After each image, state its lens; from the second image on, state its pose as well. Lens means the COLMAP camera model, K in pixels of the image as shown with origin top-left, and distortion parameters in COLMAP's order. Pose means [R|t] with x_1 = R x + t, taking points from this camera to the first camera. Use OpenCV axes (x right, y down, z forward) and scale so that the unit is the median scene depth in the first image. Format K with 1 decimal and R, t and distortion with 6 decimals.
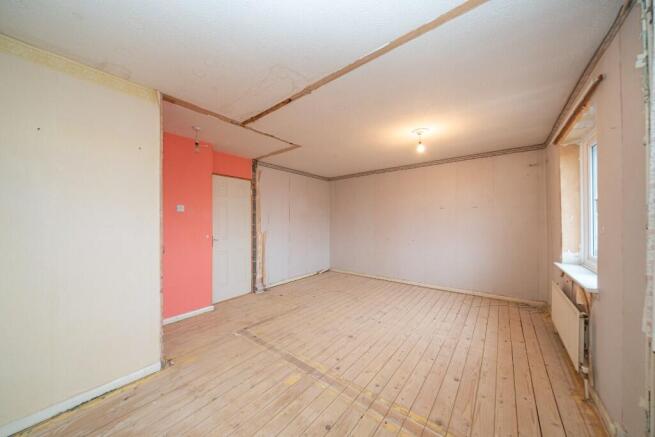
lens RADIAL K [[223.8, 0, 327.5], [0, 223.8, 218.5], [0, 0, 1]] dist [-0.000116, -0.000006]
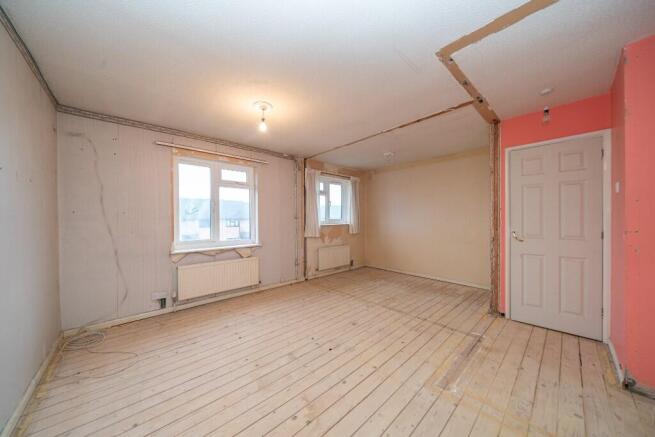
lens RADIAL K [[223.8, 0, 327.5], [0, 223.8, 218.5], [0, 0, 1]] dist [-0.000116, -0.000006]
pose [[-0.987381, 0.008909, 0.158111, 0.052569], [0.006469, 0.999852, -0.015942, 0.050294], [-0.158230, -0.014718, -0.987293, 1.943922]]
